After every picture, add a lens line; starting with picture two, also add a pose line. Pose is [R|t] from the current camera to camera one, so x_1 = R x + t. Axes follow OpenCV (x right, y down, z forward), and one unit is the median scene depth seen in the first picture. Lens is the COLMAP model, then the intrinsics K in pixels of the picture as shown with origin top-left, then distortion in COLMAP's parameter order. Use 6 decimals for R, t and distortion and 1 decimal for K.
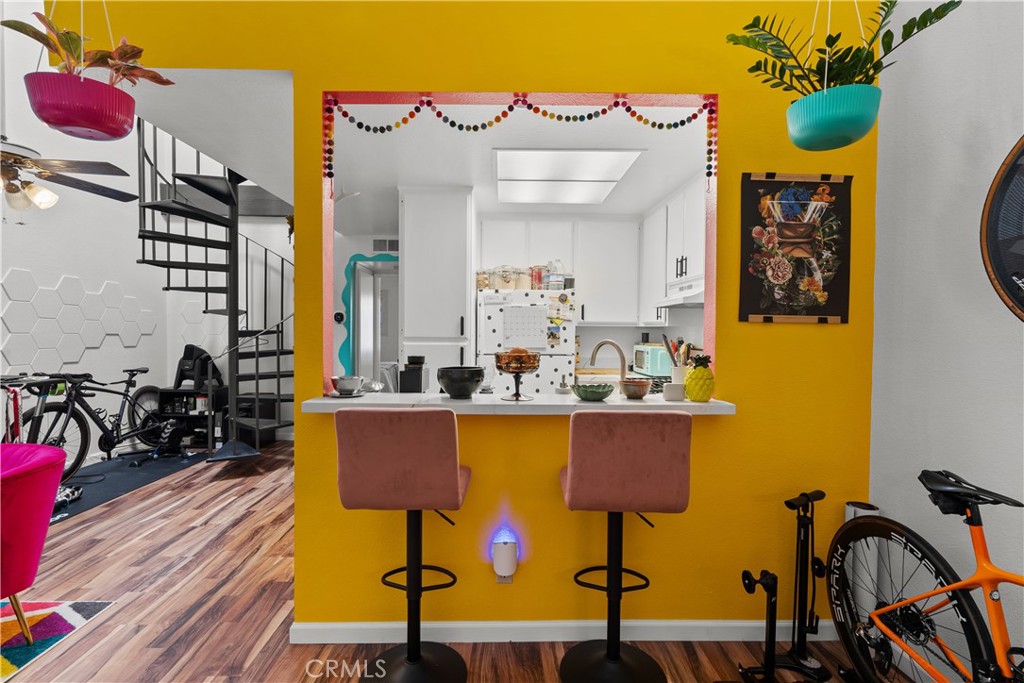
lens RADIAL K [[467.2, 0, 510.9], [0, 467.2, 339.0], [0, 0, 1]] dist [-0.001012, 0.001229]
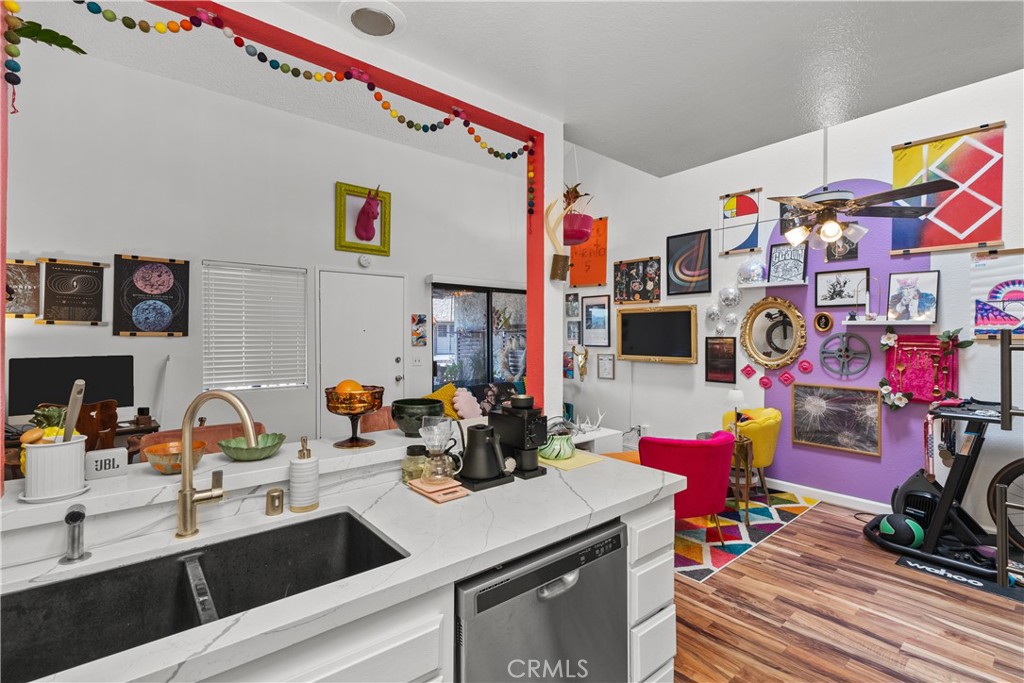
lens RADIAL K [[473.2, 0, 513.3], [0, 473.2, 332.7], [0, 0, 1]] dist [-0.000088, 0.000751]
pose [[-0.776698, -0.011797, -0.629763, 0.181038], [-0.020869, 0.999758, 0.007010, -0.045452], [0.629528, 0.018587, -0.776756, 1.019856]]
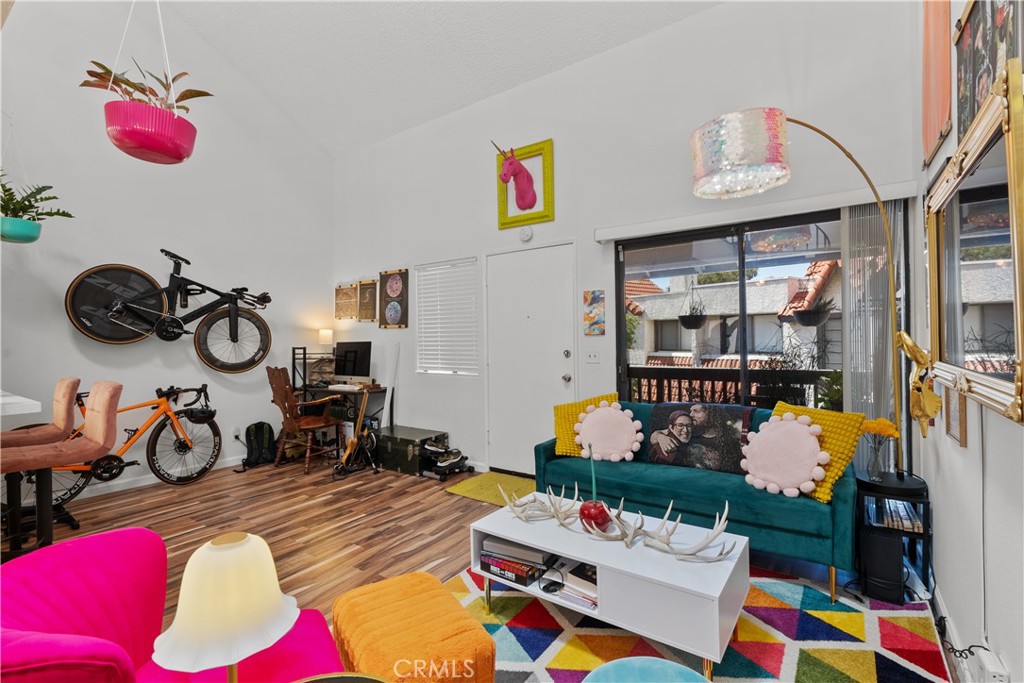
lens RADIAL K [[467.2, 0, 510.9], [0, 467.2, 339.0], [0, 0, 1]] dist [-0.001012, 0.001229]
pose [[-0.801695, 0.001184, 0.597731, -1.003371], [0.019440, 0.999521, 0.024094, -0.007258], [-0.597416, 0.030936, -0.801334, 0.620136]]
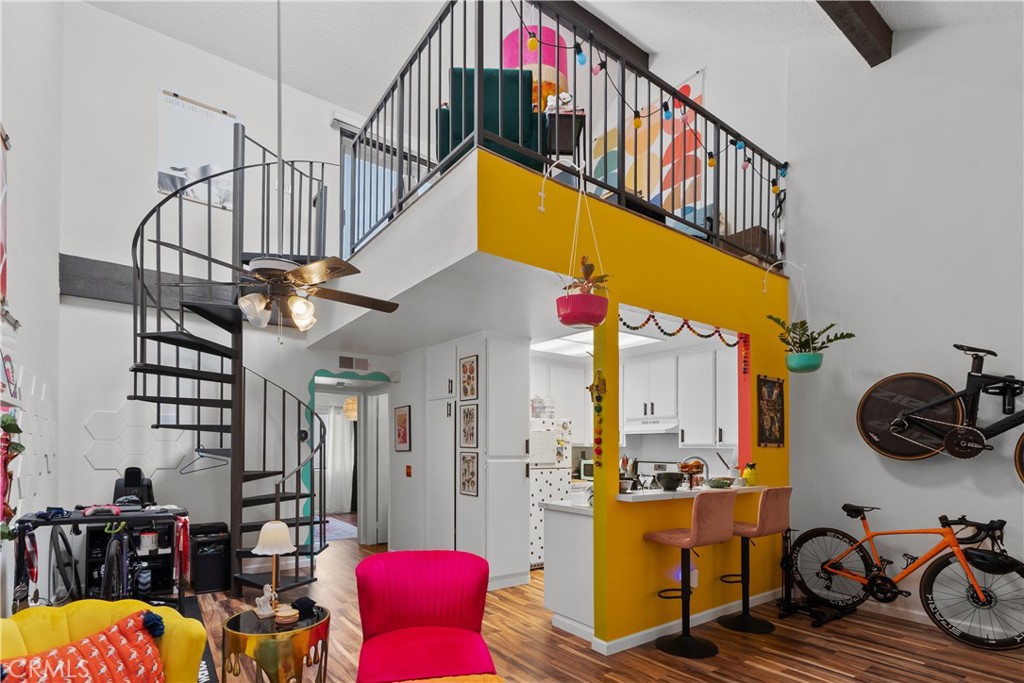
lens RADIAL K [[503.8, 0, 521.6], [0, 503.8, 440.3], [0, 0, 1]] dist [0.000128, 0.000281]
pose [[0.814567, 0.009387, 0.579993, -0.912663], [0.008879, 0.999550, -0.028648, -0.005436], [-0.580001, 0.028485, 0.814118, -0.110526]]
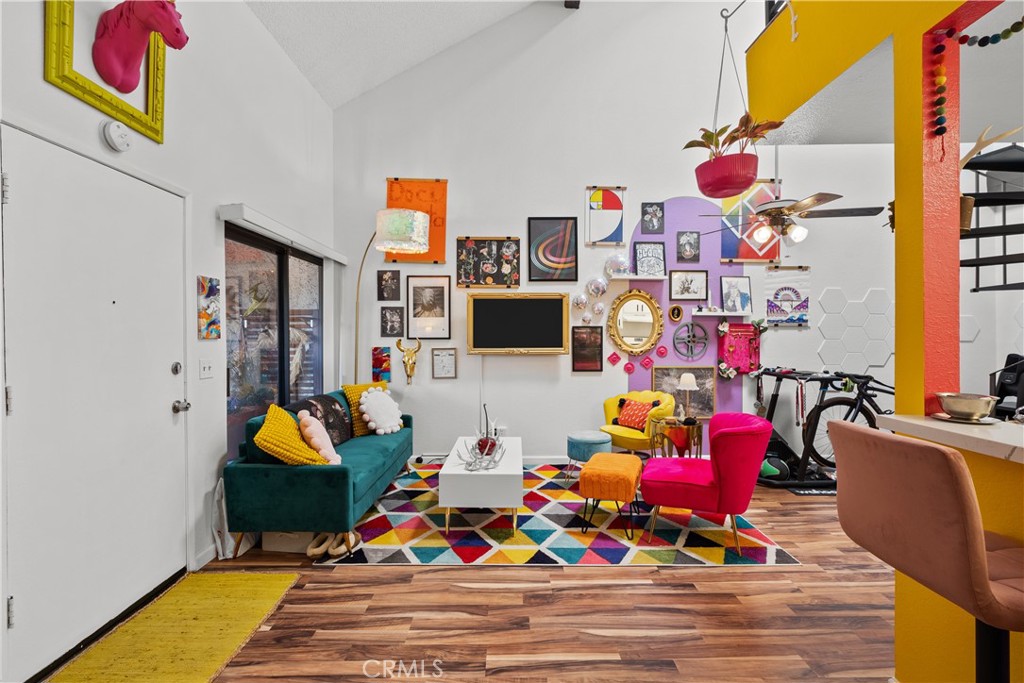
lens RADIAL K [[469.3, 0, 514.1], [0, 469.3, 335.4], [0, 0, 1]] dist [-0.002309, 0.000810]
pose [[-0.008942, -0.008000, -0.999928, 0.220216], [-0.018666, 0.999795, -0.007832, 0.003534], [0.999786, 0.018595, -0.009089, 0.170678]]
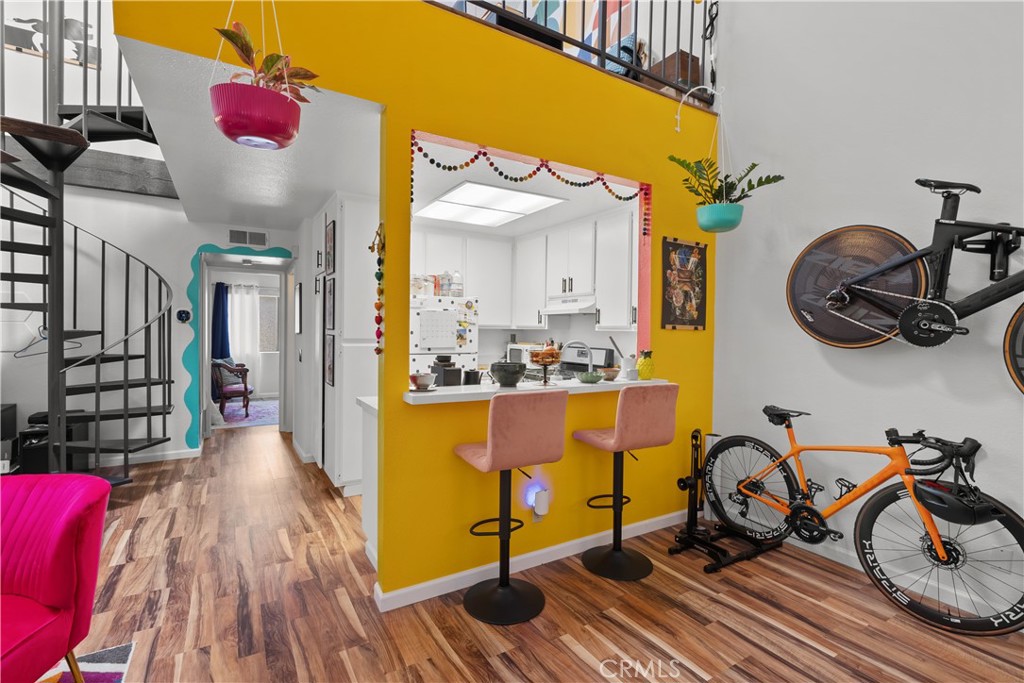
lens RADIAL K [[468.1, 0, 512.6], [0, 468.1, 339.2], [0, 0, 1]] dist [-0.001220, 0.001089]
pose [[0.866088, -0.005262, 0.499864, -0.419733], [0.004174, 0.999986, 0.003296, -0.005219], [-0.499874, -0.000768, 0.866098, -0.074114]]
